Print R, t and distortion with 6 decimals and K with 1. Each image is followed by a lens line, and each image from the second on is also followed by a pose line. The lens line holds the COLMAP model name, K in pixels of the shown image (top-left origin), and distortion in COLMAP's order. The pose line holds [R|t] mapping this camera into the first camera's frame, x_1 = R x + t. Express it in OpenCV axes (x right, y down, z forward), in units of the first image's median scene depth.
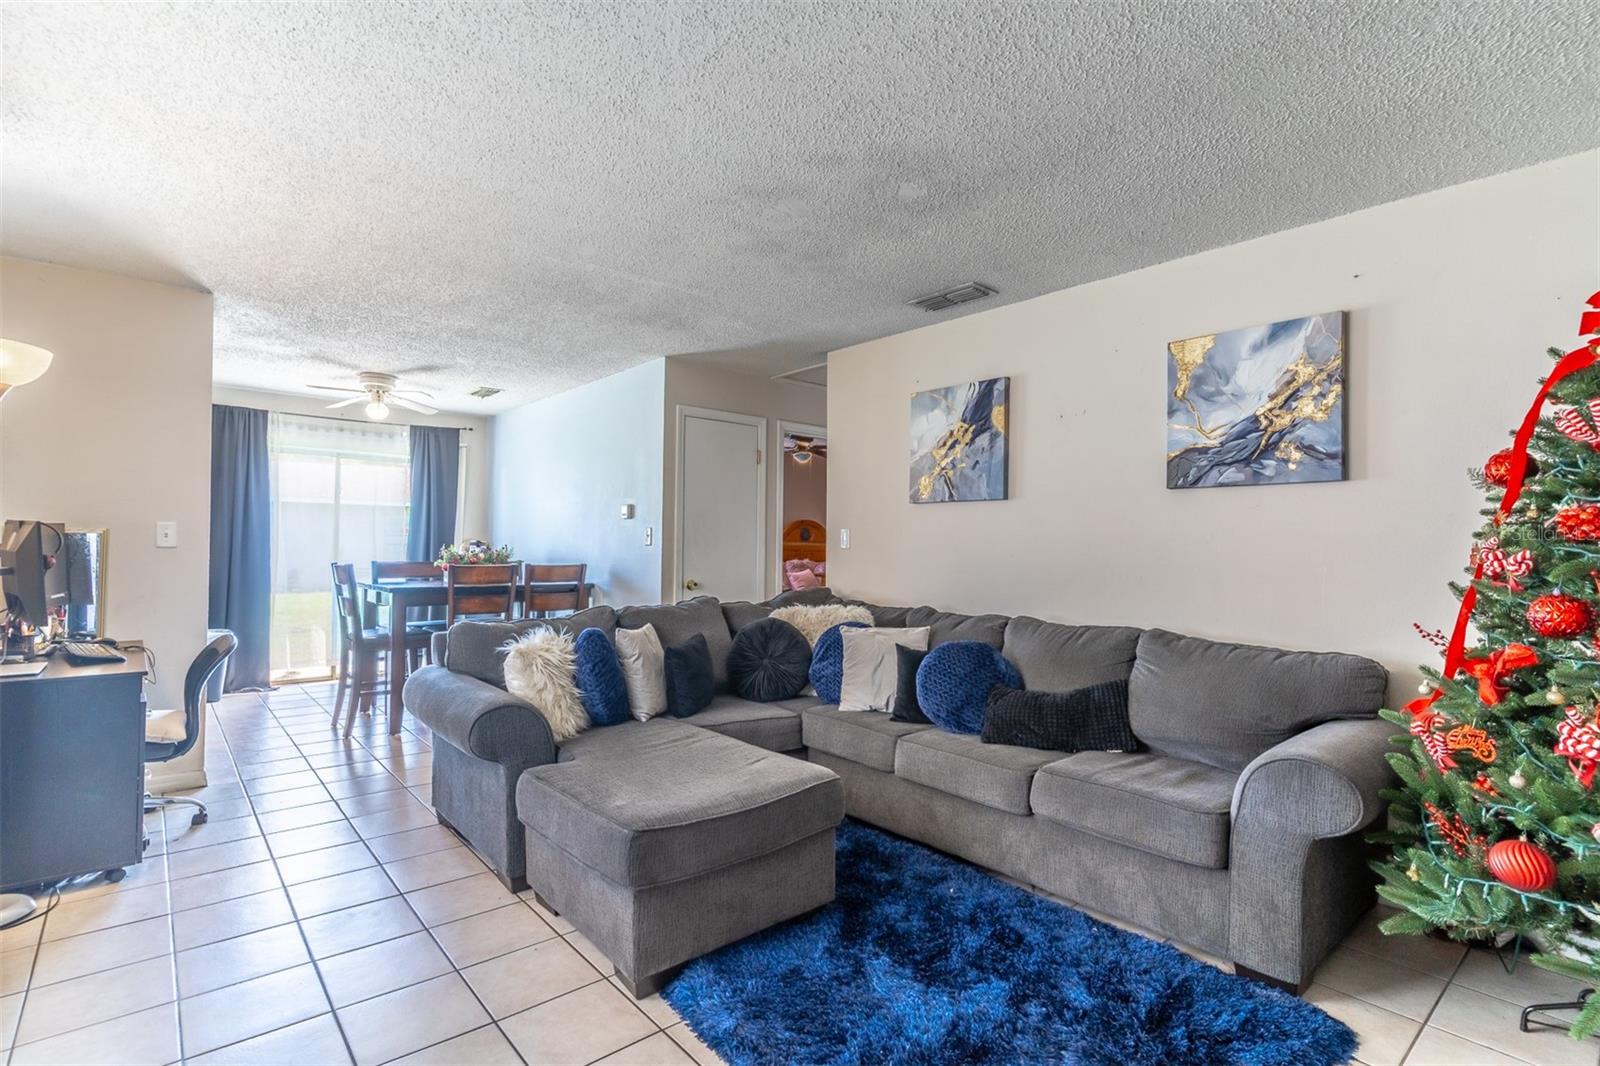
lens RADIAL K [[767.3, 0, 798.1], [0, 767.3, 530.1], [0, 0, 1]] dist [0.006409, -0.002691]
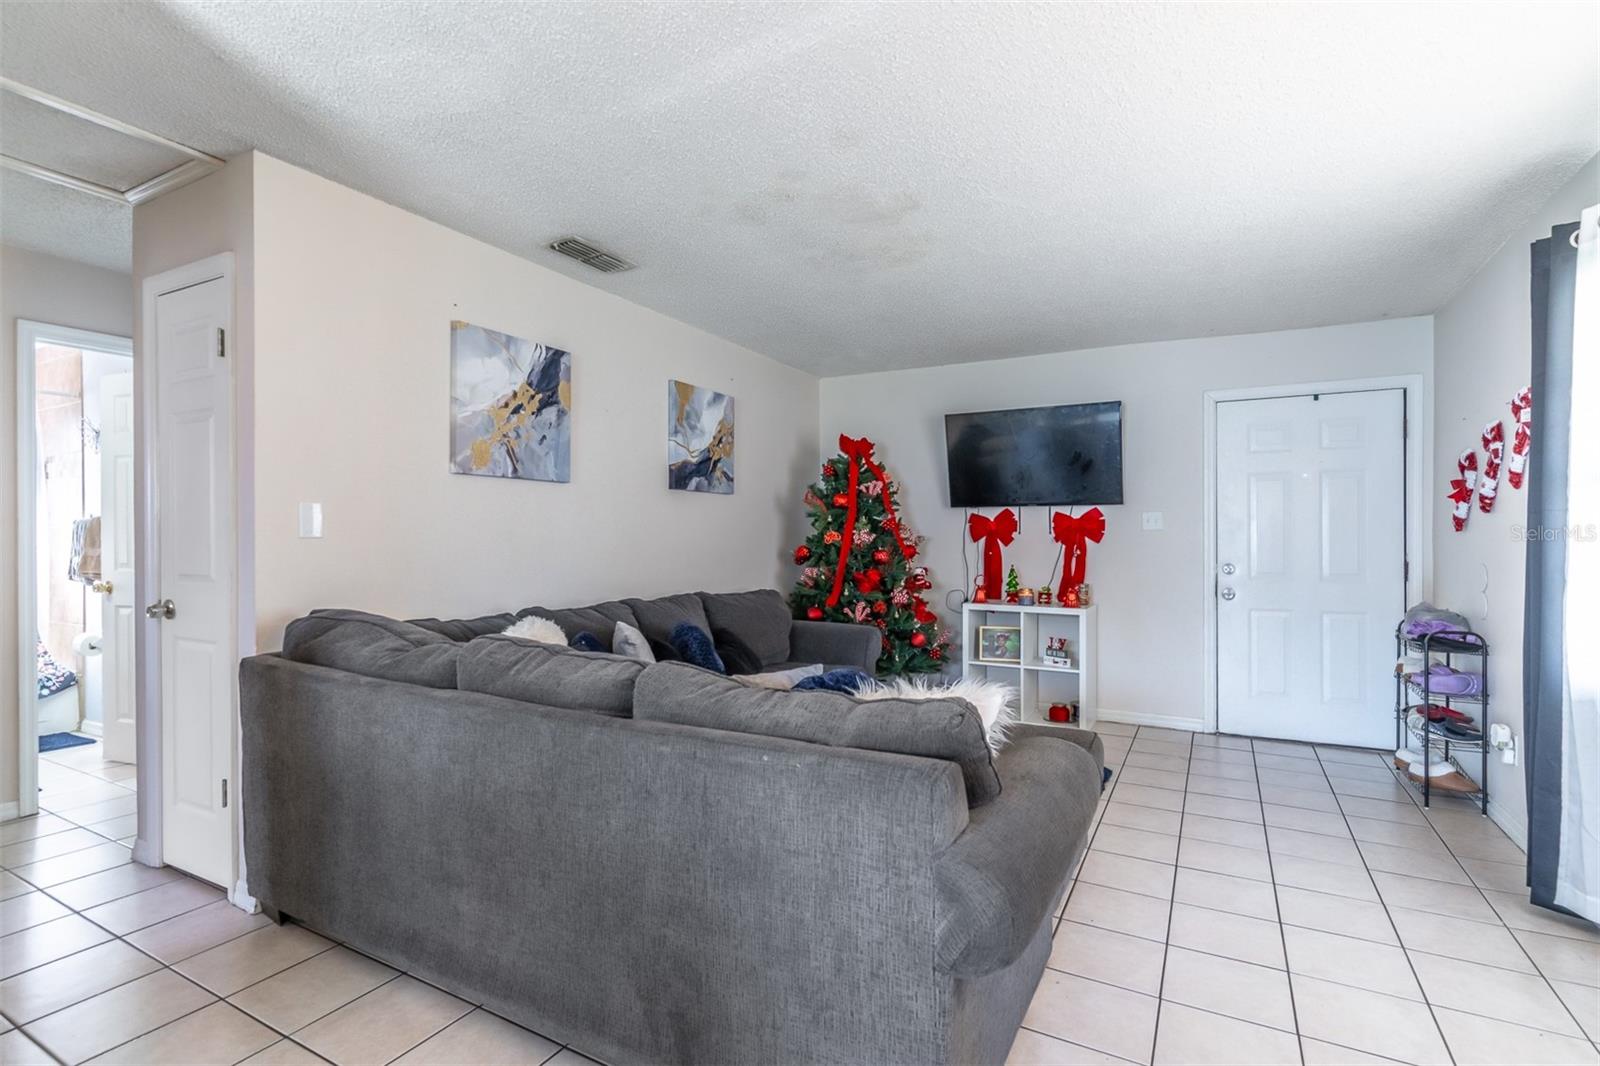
lens RADIAL K [[767.3, 0, 799.9], [0, 767.3, 537.3], [0, 0, 1]] dist [0.006409, -0.002691]
pose [[-0.352153, -0.012374, 0.935860, -0.695704], [-0.023685, 0.999710, 0.004307, 0.016014], [-0.935643, -0.020649, -0.352344, 1.030503]]
